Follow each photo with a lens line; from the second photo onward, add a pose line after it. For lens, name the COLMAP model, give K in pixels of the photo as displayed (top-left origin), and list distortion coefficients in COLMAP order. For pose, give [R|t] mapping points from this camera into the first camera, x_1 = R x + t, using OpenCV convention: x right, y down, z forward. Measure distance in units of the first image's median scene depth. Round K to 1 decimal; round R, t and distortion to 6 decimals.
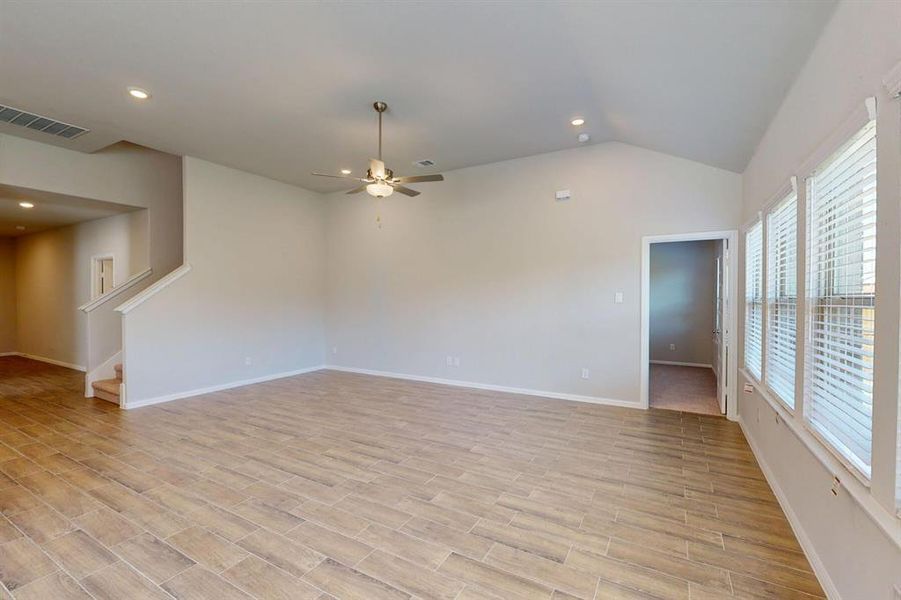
lens RADIAL K [[391.6, 0, 449.2], [0, 391.6, 298.9], [0, 0, 1]] dist [0.003930, -0.001471]
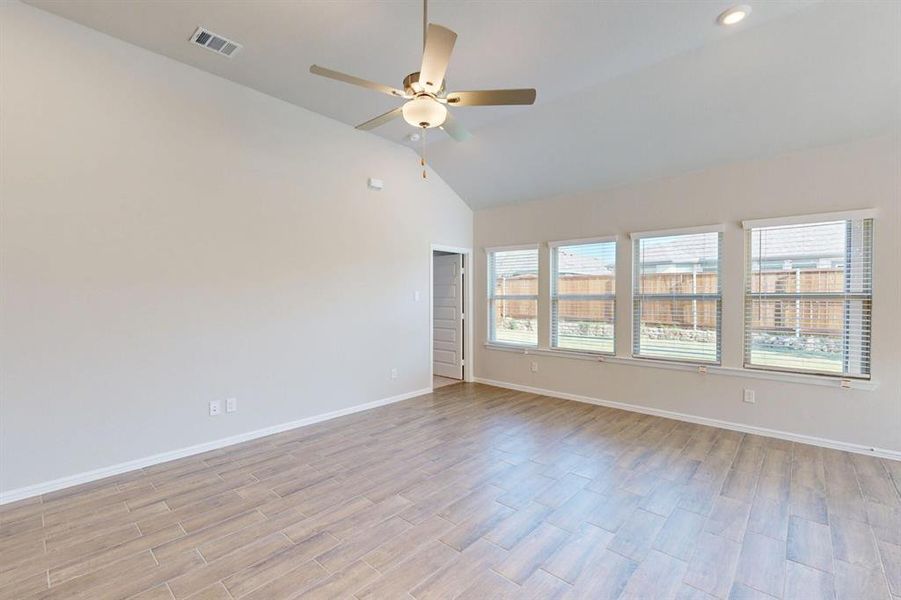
lens RADIAL K [[391.6, 0, 451.0], [0, 391.6, 302.3], [0, 0, 1]] dist [0.003930, -0.001471]
pose [[0.206658, -0.013841, 0.978315, -0.738562], [0.004241, 0.999903, 0.013250, -0.001071], [-0.978404, 0.001410, 0.206697, 0.830049]]
